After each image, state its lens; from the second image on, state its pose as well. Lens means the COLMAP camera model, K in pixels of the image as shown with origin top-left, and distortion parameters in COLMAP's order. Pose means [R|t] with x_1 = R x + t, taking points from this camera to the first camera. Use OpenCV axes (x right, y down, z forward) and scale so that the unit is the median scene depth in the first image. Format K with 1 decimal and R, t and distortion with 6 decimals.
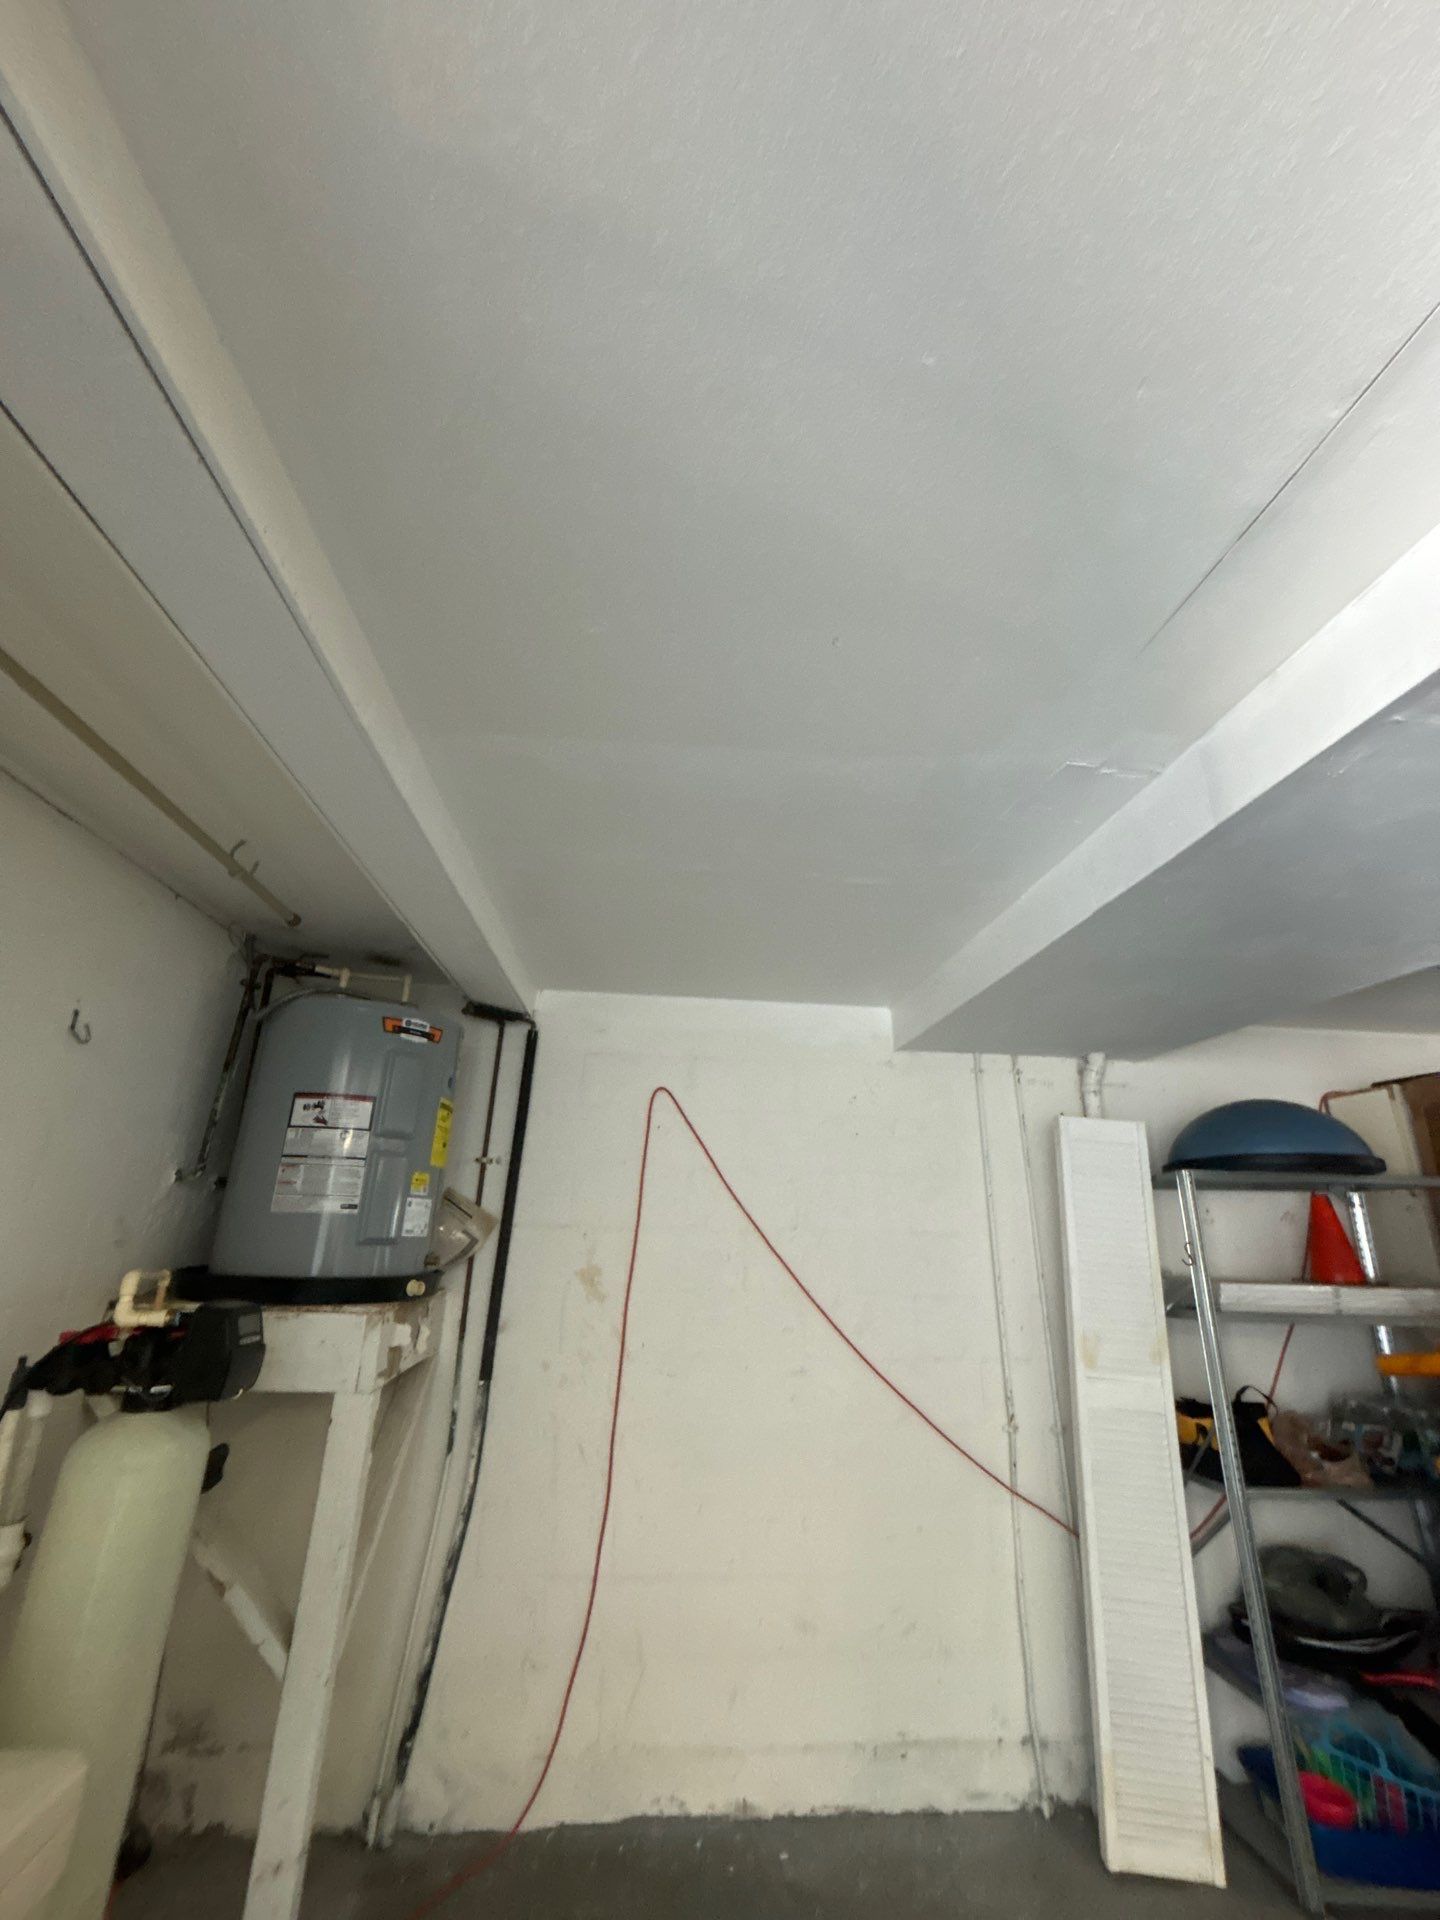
lens RADIAL K [[737.2, 0, 720.0], [0, 737.2, 960.0], [0, 0, 1]] dist [0.001352, -0.000315]
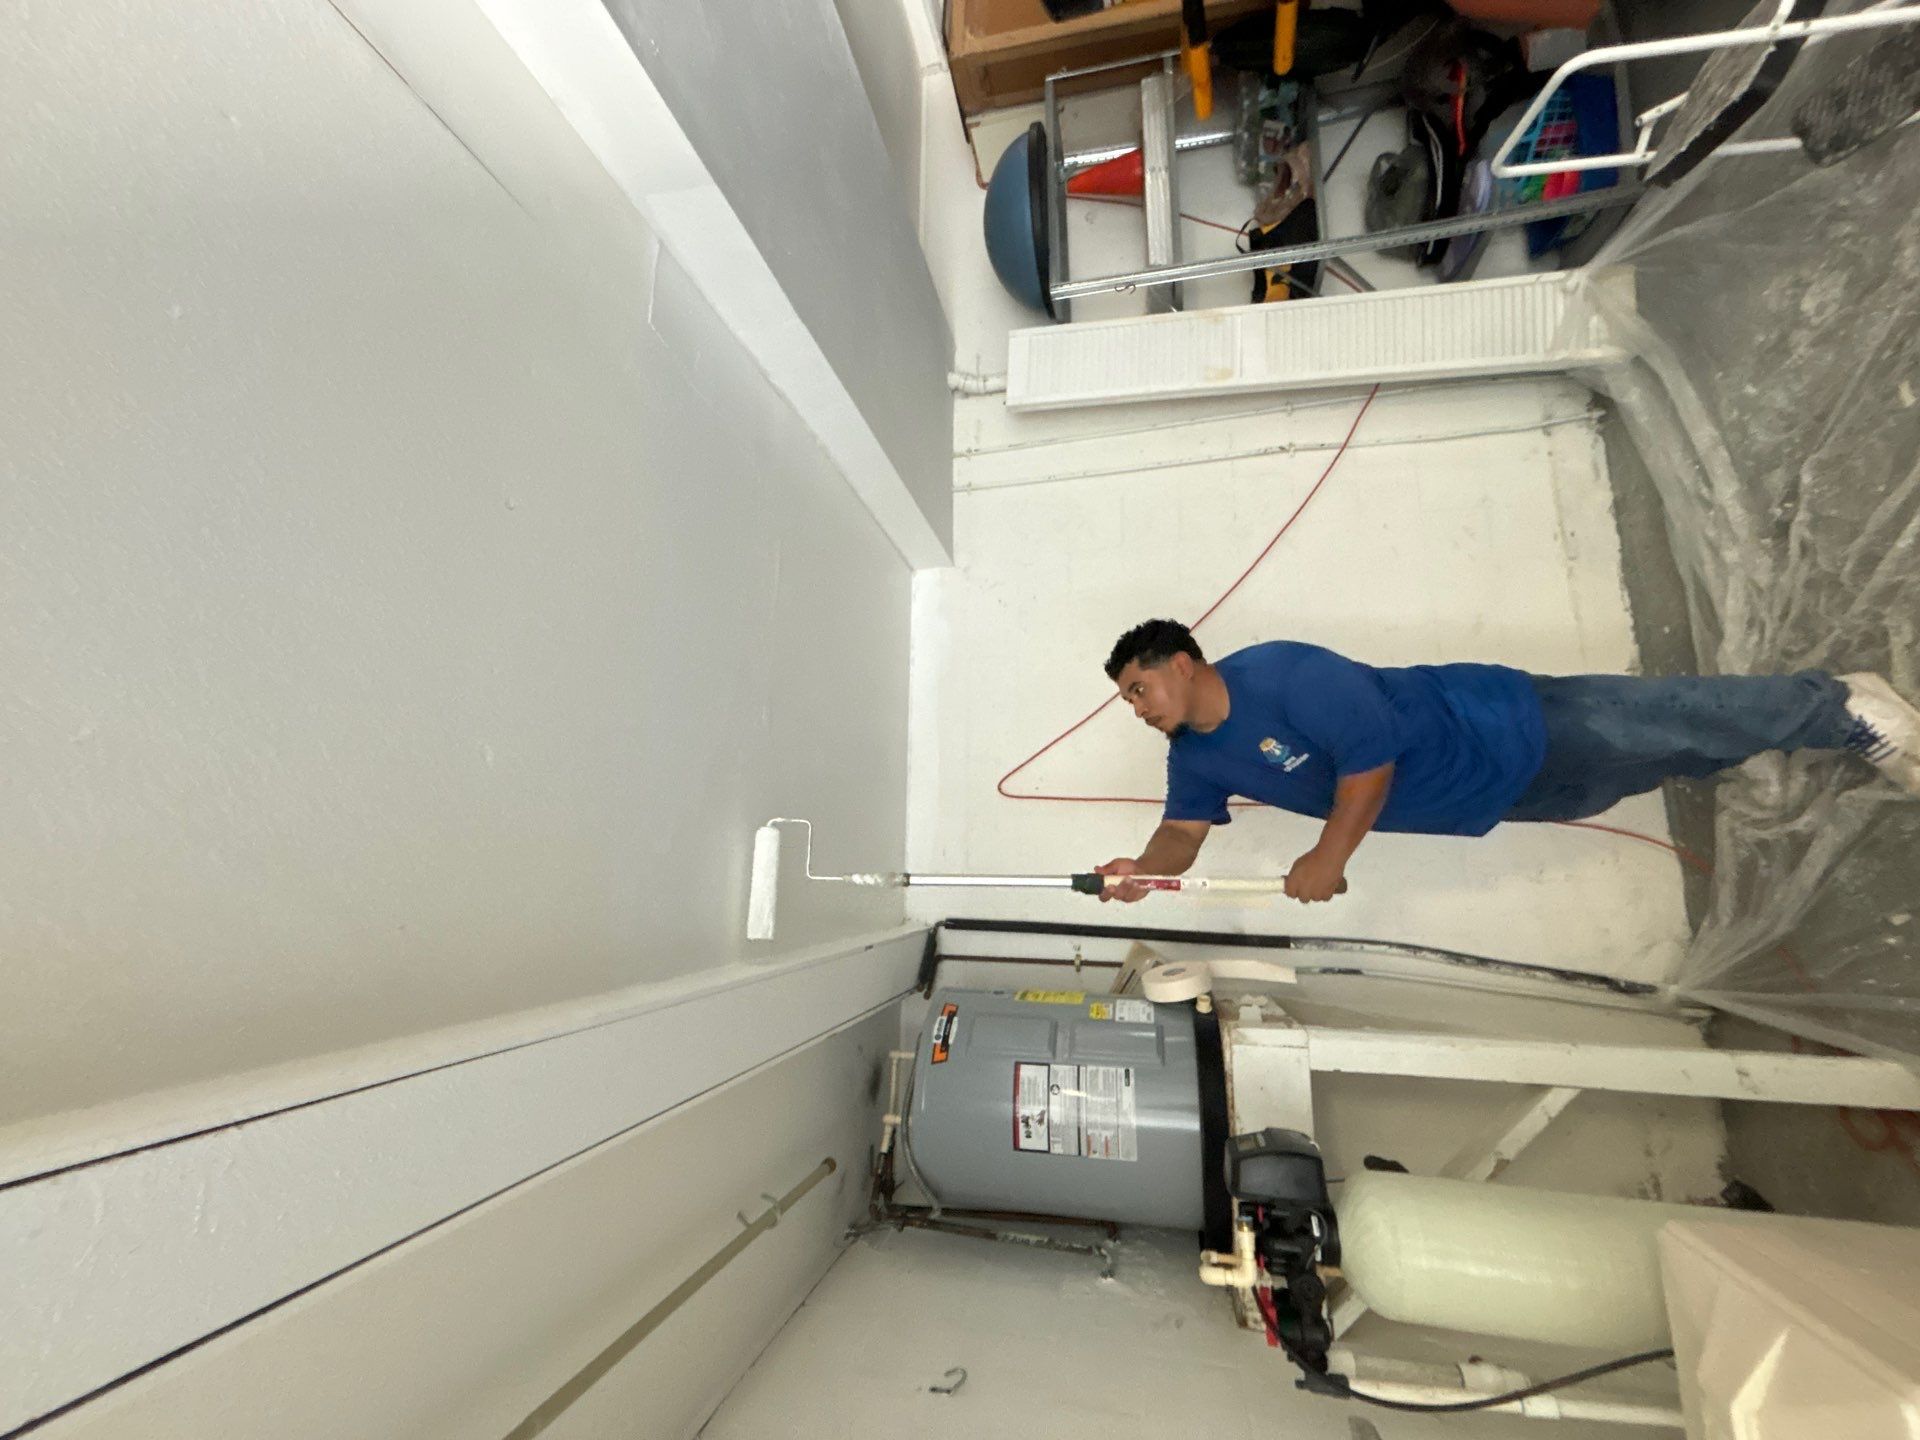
lens RADIAL K [[737.2, 0, 952.4], [0, 737.2, 722.7], [0, 0, 1]] dist [0.001352, -0.000315]
pose [[-0.035701, -0.993287, 0.110033, -0.121737], [0.994718, -0.024716, 0.099627, 0.018925], [-0.096238, 0.113009, 0.988922, 0.011820]]
